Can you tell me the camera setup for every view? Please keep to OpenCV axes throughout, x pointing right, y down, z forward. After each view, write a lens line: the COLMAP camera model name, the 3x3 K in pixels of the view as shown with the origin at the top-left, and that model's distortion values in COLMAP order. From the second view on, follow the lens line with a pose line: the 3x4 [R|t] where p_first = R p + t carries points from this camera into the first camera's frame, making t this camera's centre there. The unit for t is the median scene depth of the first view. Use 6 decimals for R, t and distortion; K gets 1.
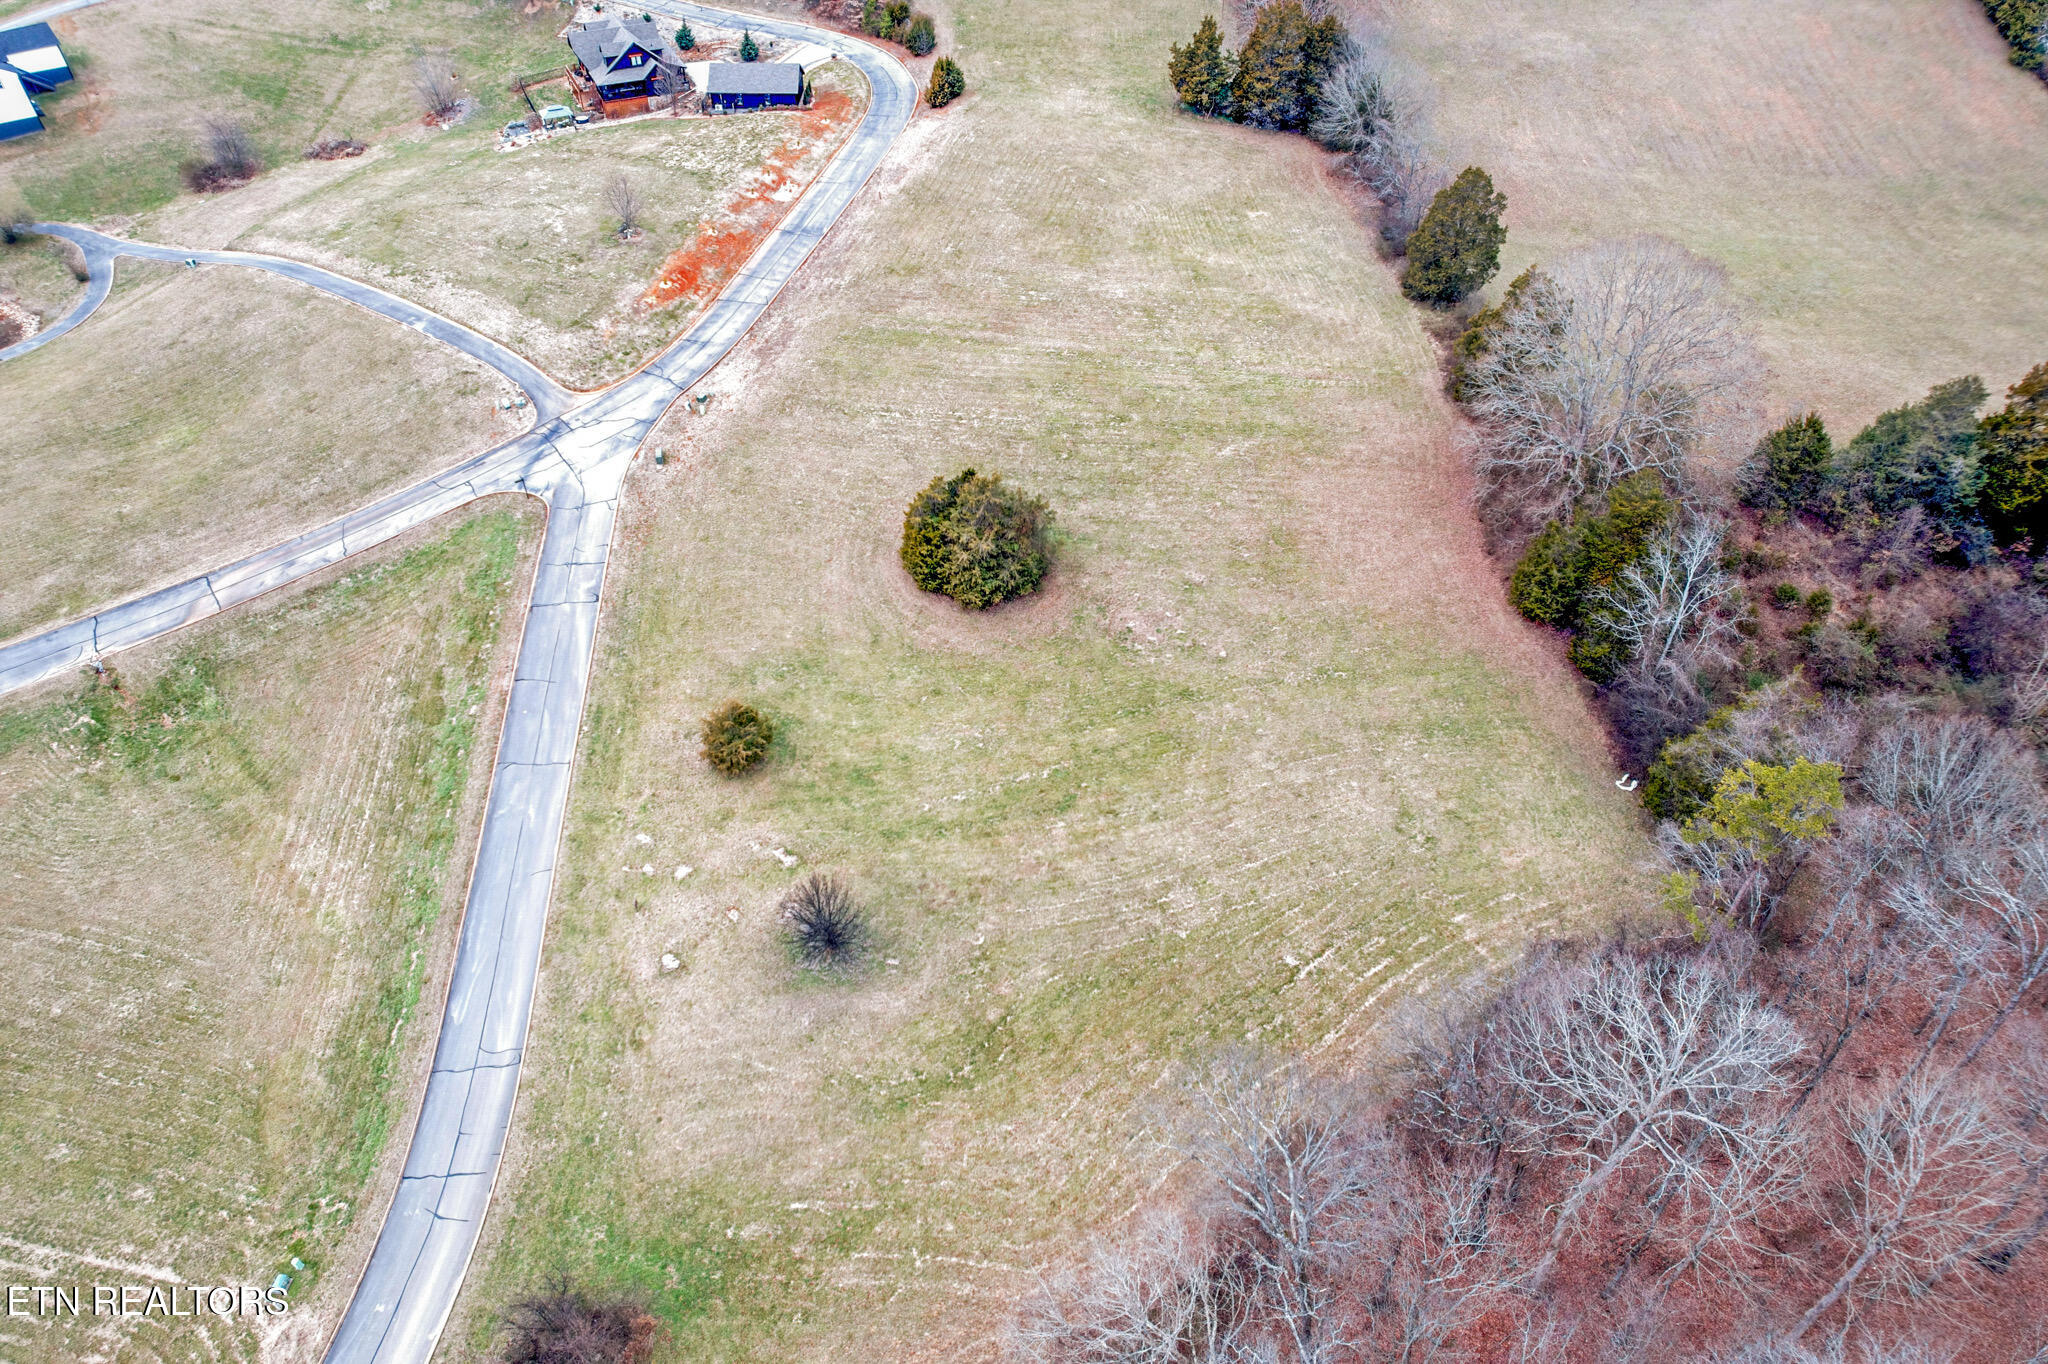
lens RADIAL K [[1306.3, 0, 1024.0], [0, 1306.3, 682.0], [0, 0, 1]] dist [-0.006693, -0.101971]
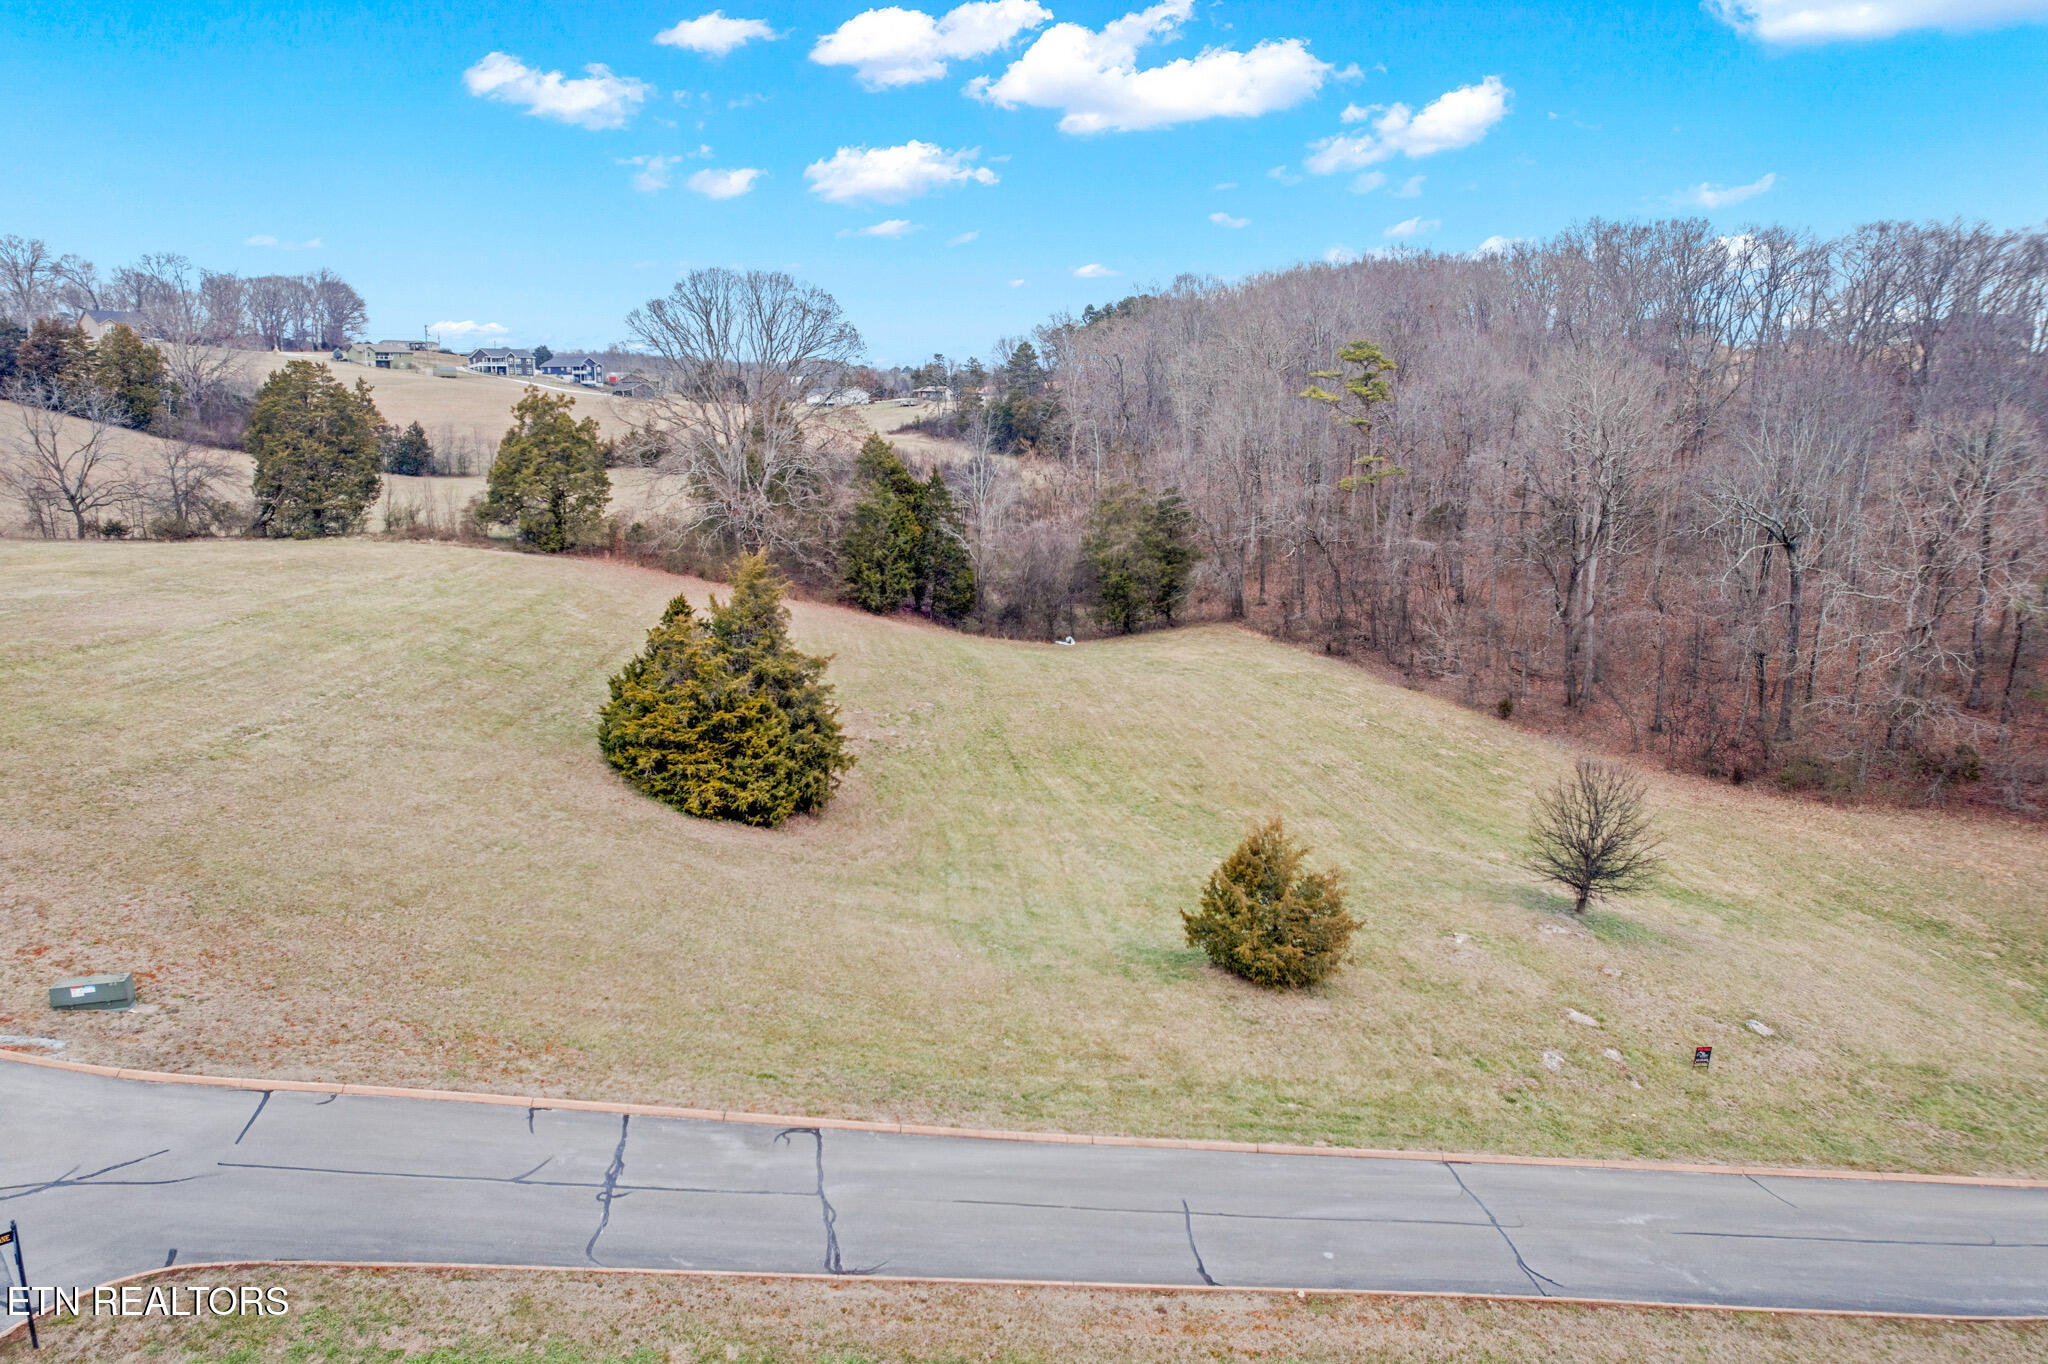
lens RADIAL K [[1305.6, 0, 1015.0], [0, 1305.6, 682.6], [0, 0, 1]] dist [-0.068126, 0.059074]
pose [[-0.081231, -0.228012, 0.970264, -0.598749], [0.674234, 0.704369, 0.221974, -0.168758], [-0.734037, 0.672216, 0.096517, 0.898065]]
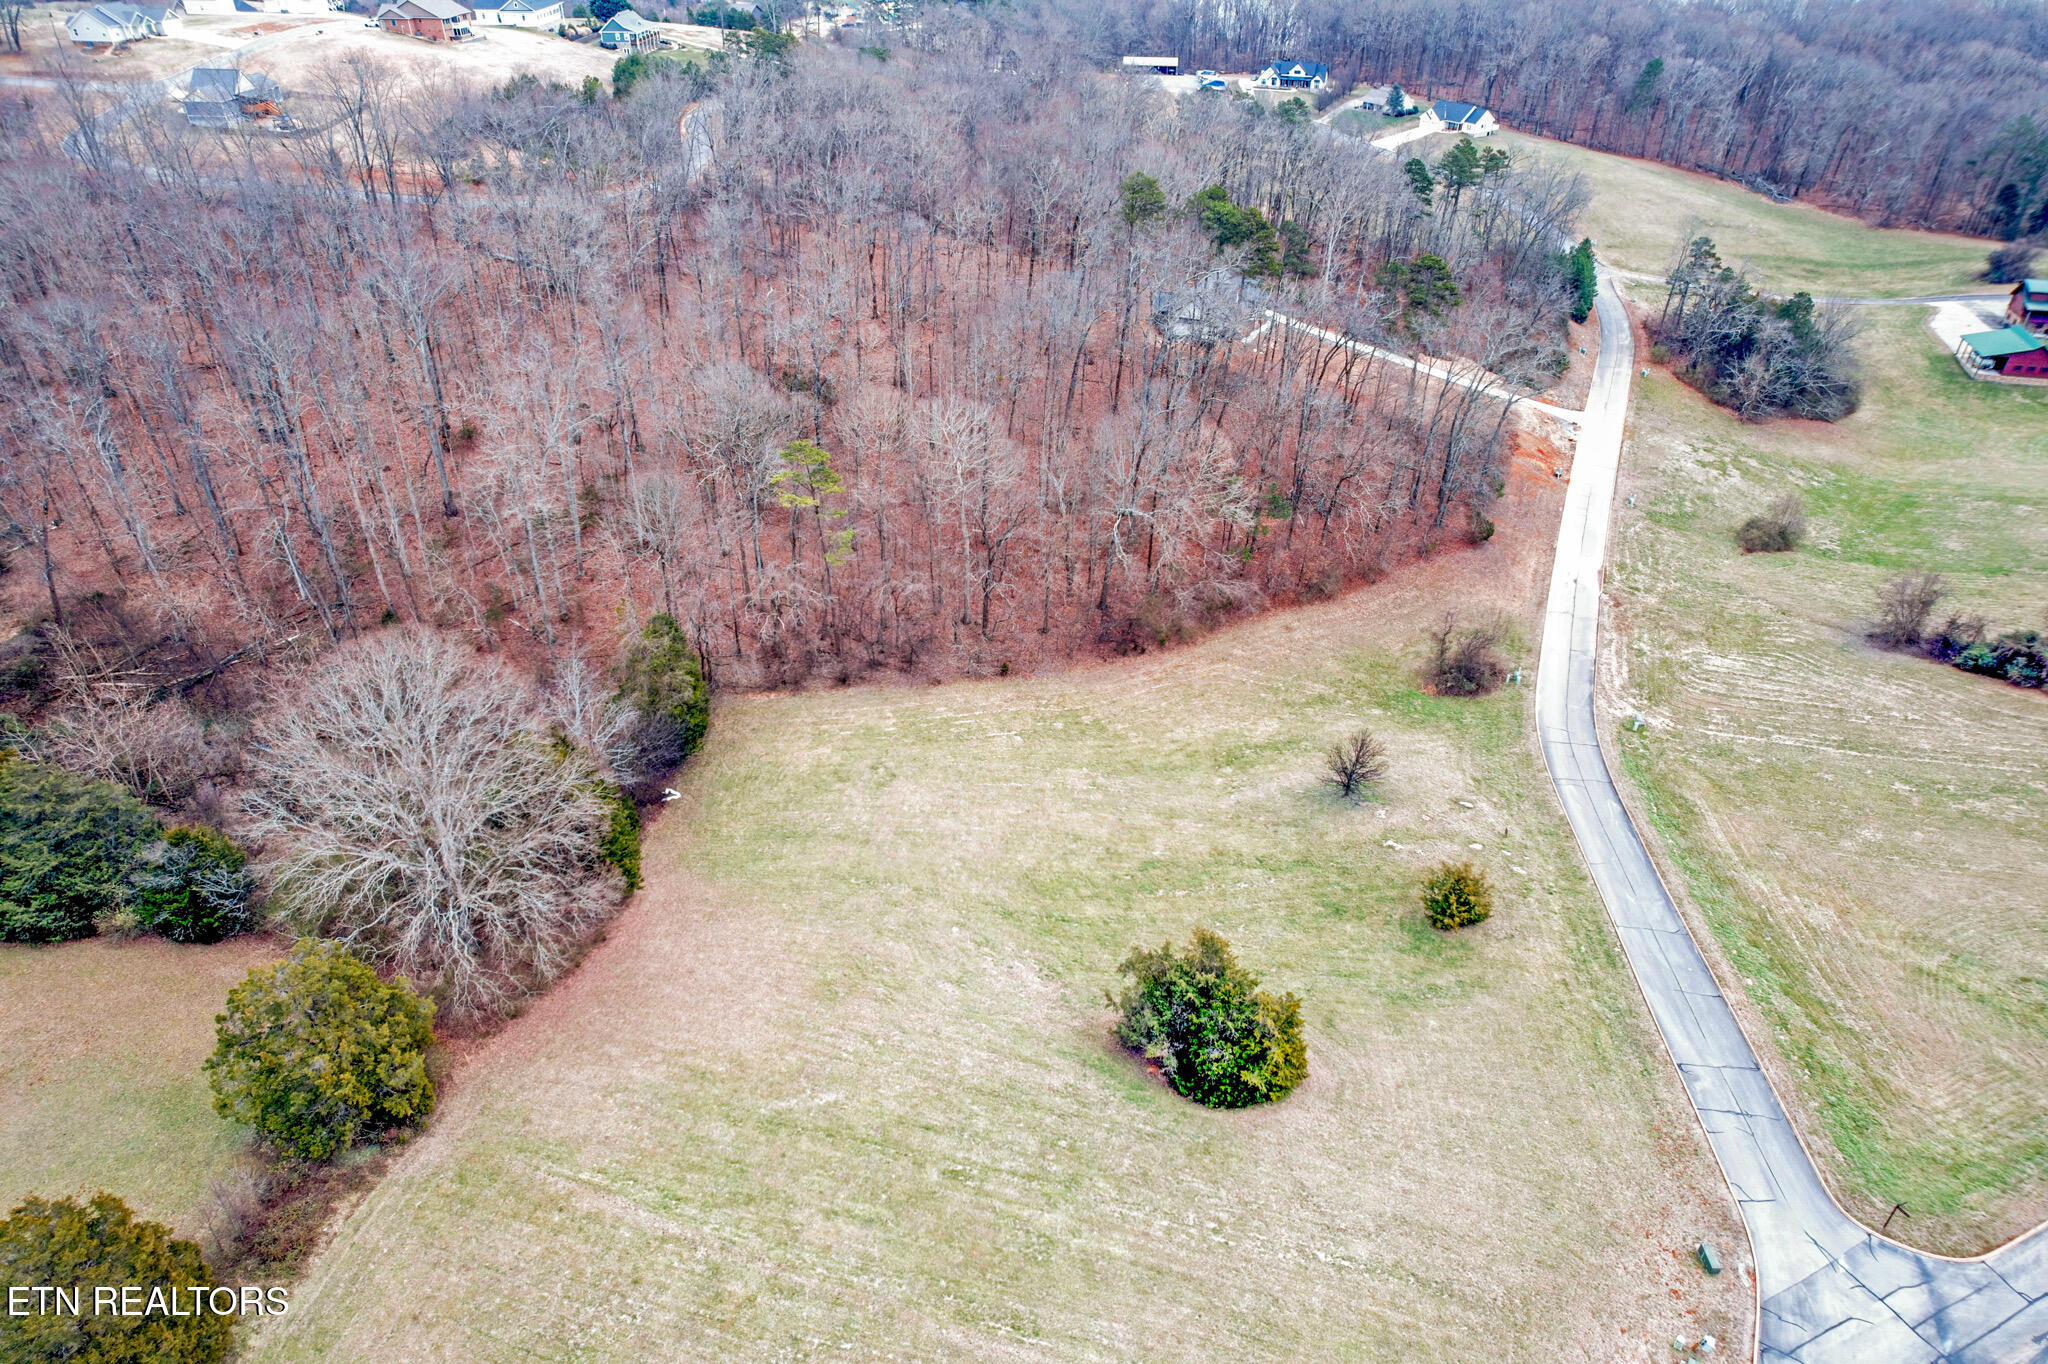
lens RADIAL K [[1305.6, 0, 1015.0], [0, 1305.6, 682.6], [0, 0, 1]] dist [-0.068126, 0.059074]
pose [[-0.973417, -0.136889, 0.183633, -0.038422], [0.145950, 0.247172, 0.957917, -0.977930], [-0.176517, 0.959254, -0.220623, 1.048749]]
